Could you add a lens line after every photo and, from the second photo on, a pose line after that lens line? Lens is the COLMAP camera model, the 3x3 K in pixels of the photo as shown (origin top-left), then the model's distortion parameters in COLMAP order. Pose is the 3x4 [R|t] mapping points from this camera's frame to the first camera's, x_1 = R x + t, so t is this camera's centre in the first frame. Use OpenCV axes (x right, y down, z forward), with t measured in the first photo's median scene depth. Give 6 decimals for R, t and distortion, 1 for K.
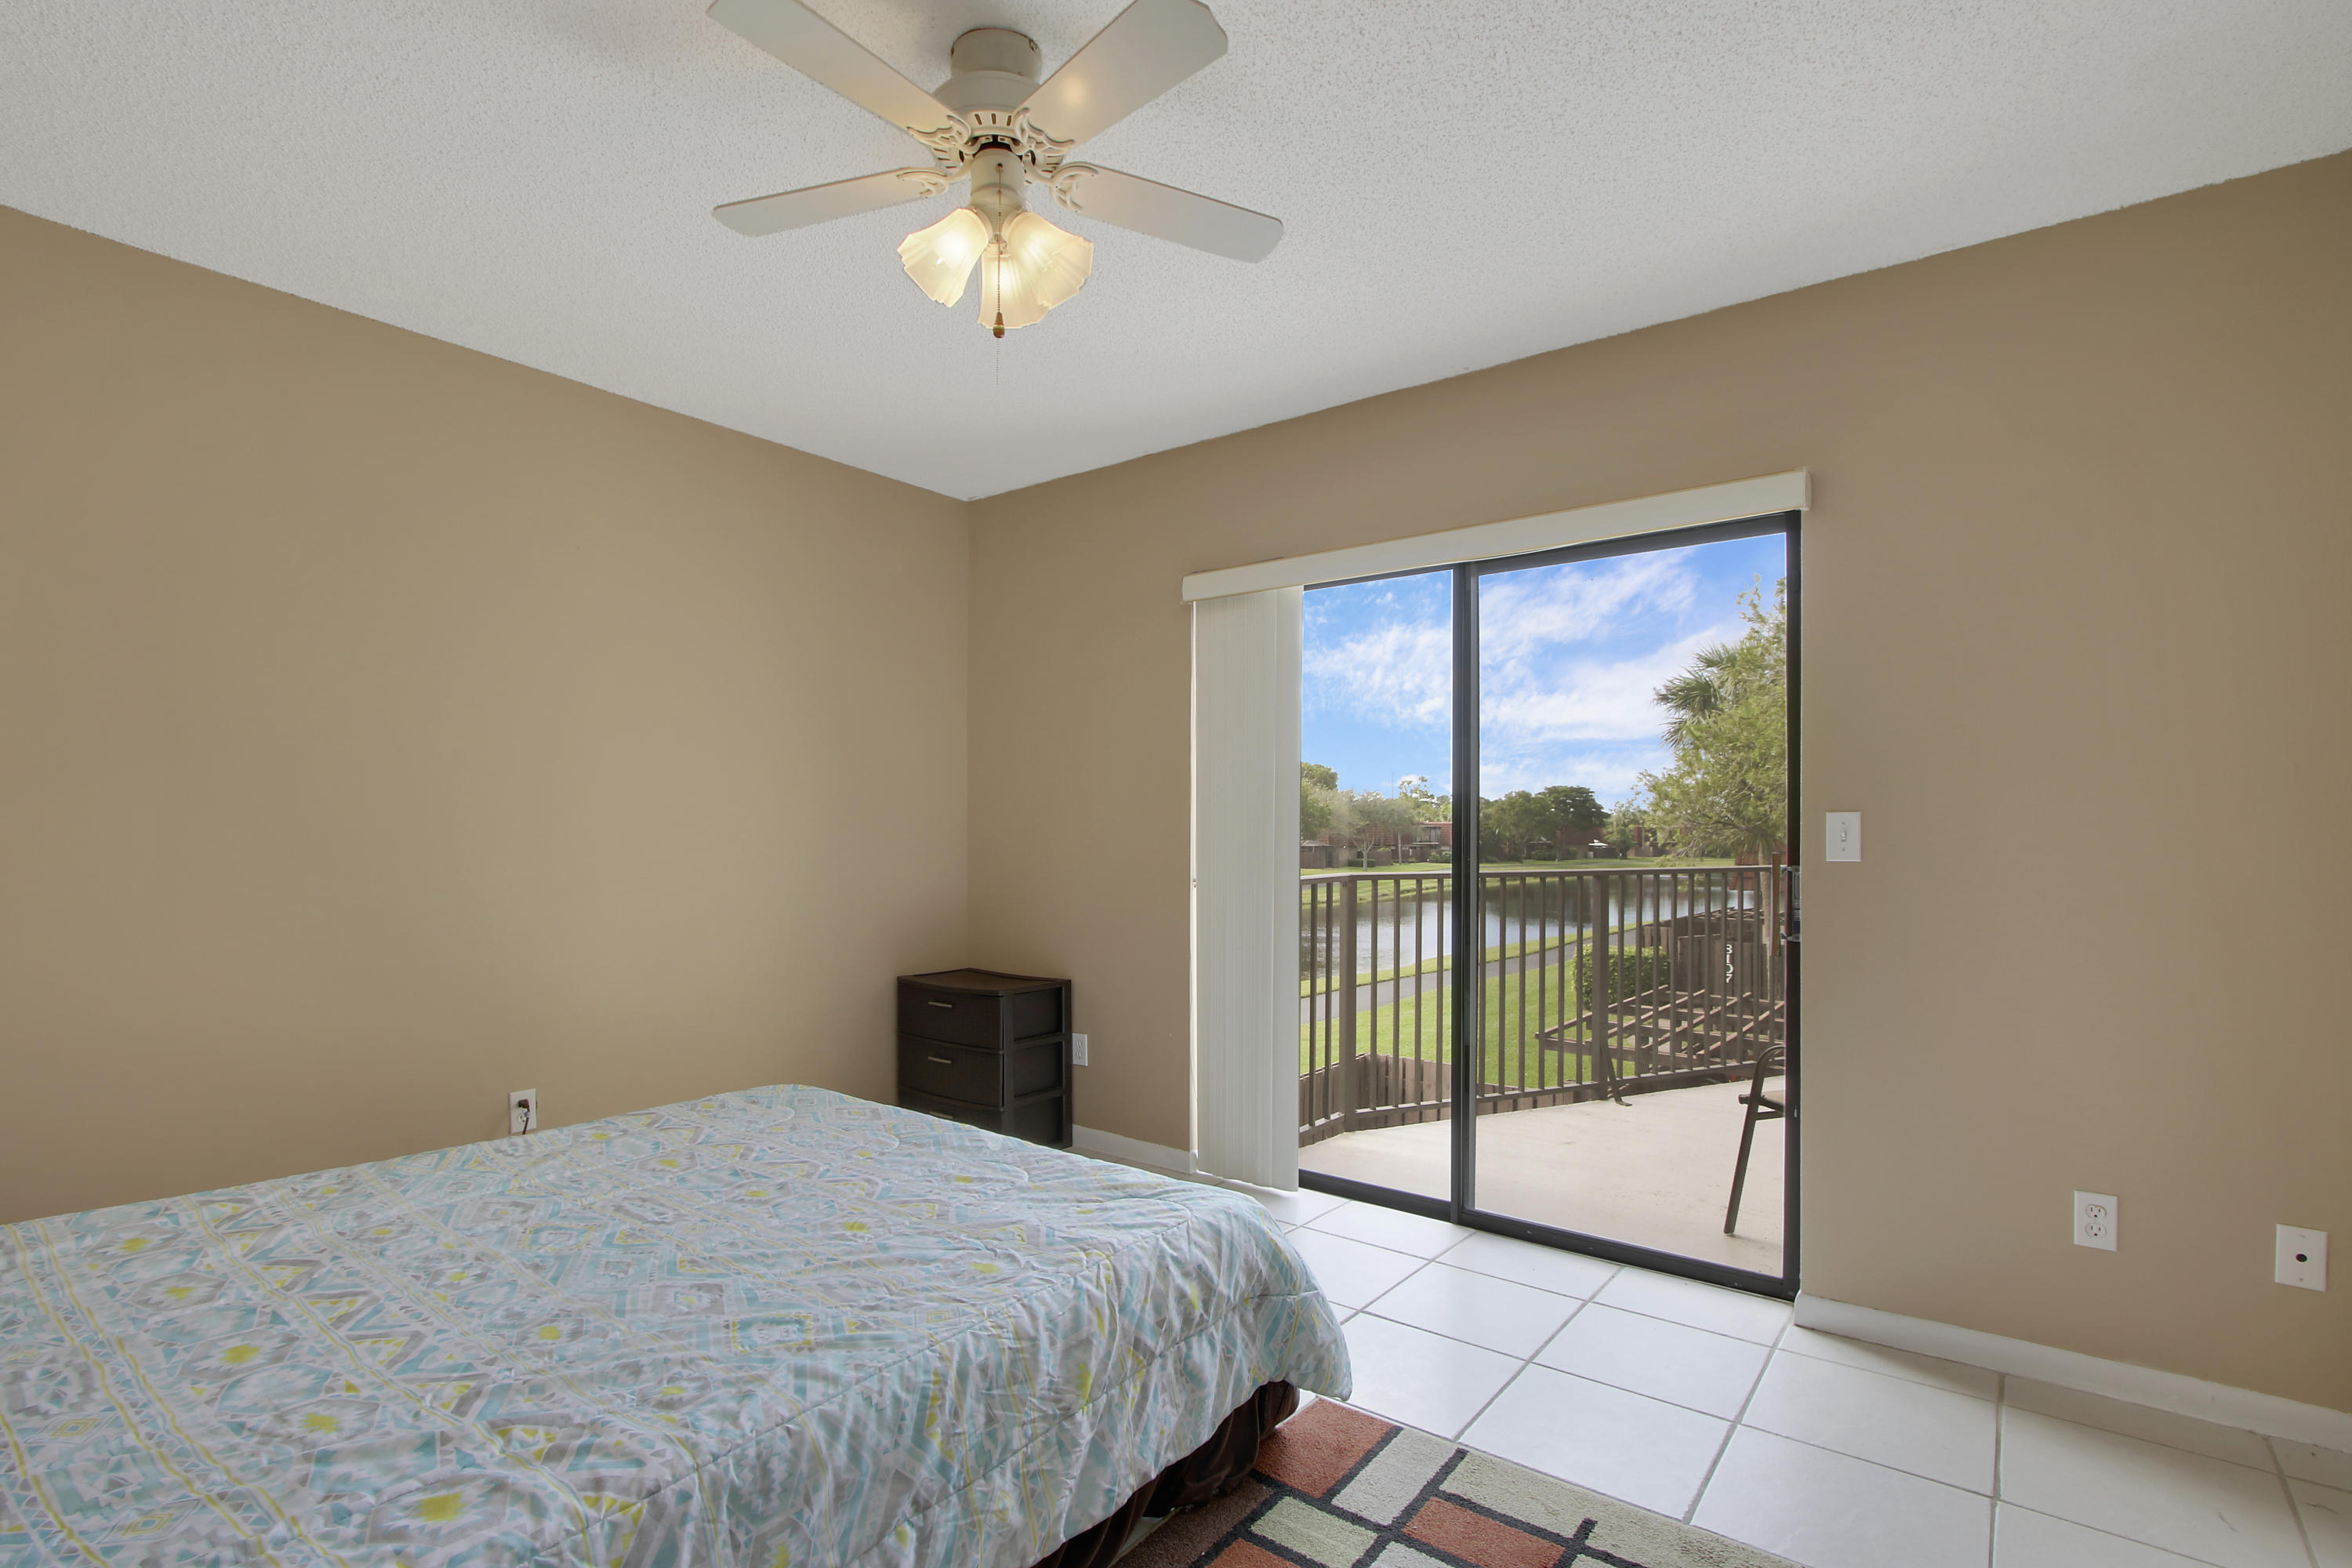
lens RADIAL K [[1125.1, 0, 1174.6], [0, 1125.1, 830.7], [0, 0, 1]] dist [-0.014665, 0.000284]
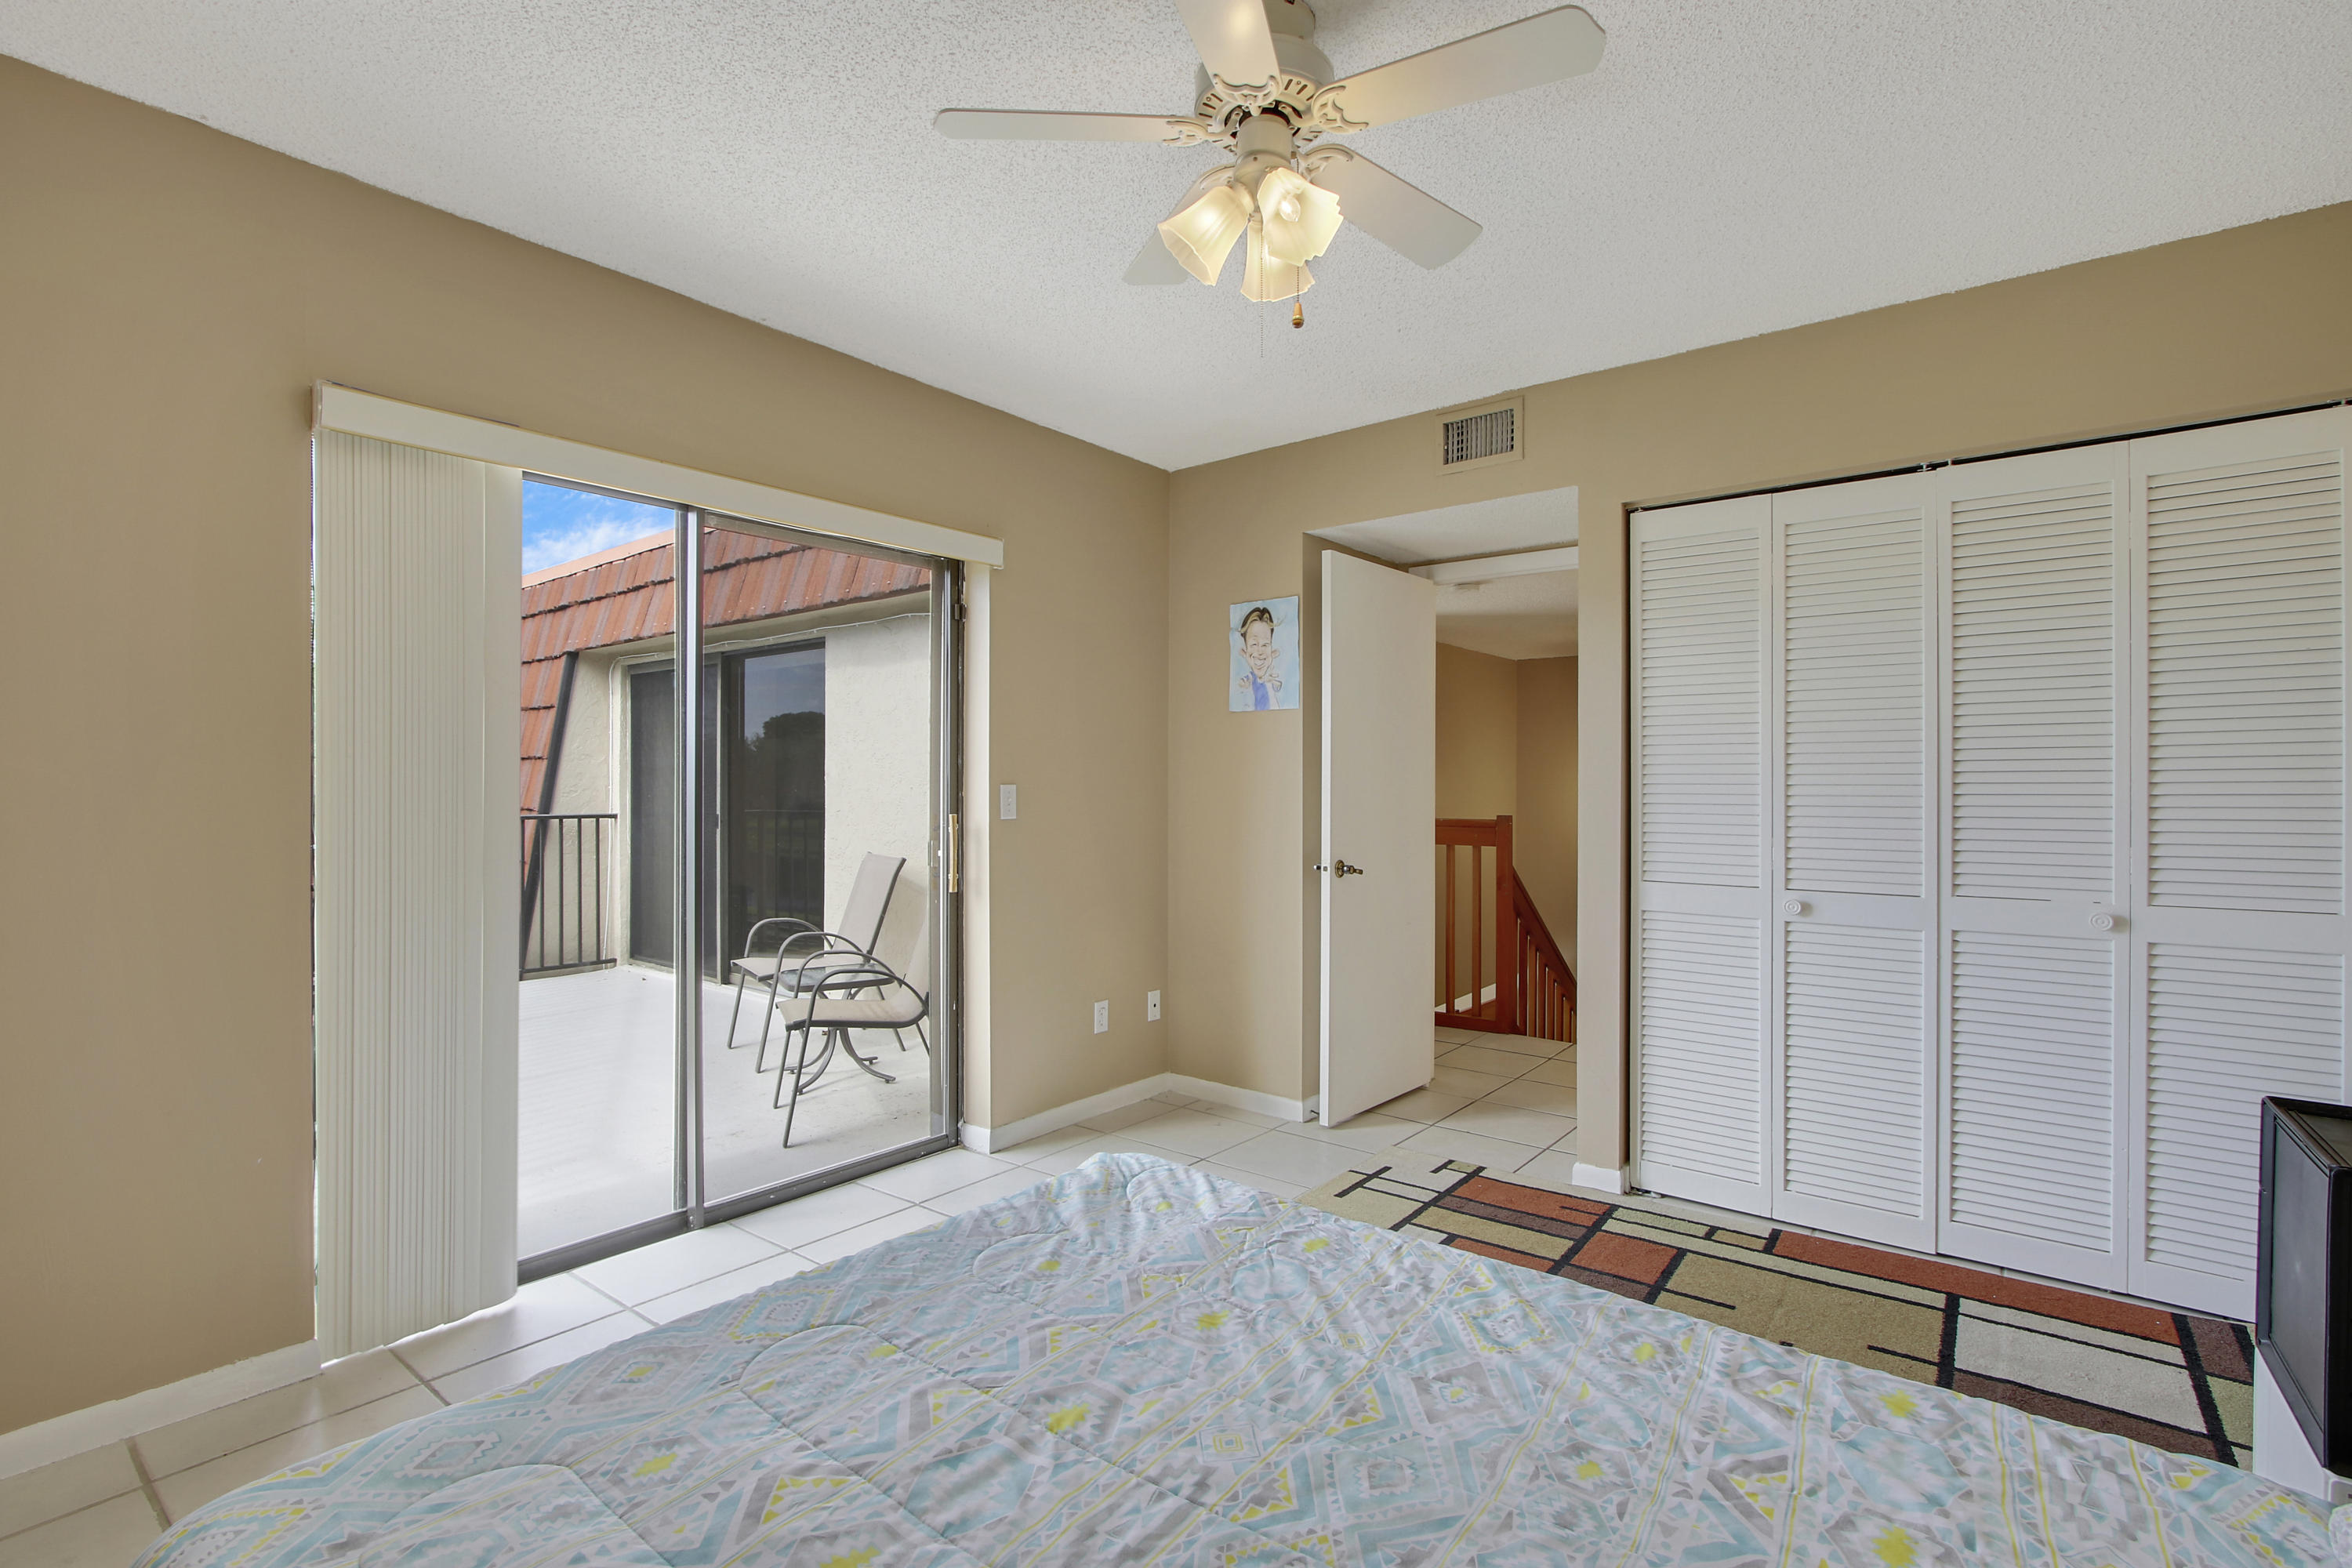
lens RADIAL K [[1061.8, 0, 1176.0], [0, 1061.8, 784.0], [0, 0, 1]] dist [-0.010859, -0.000287]
pose [[0.020673, -0.001748, 0.999785, -0.659409], [-0.005732, 0.999982, 0.001867, -0.019732], [-0.999770, -0.005770, 0.020663, 0.641823]]
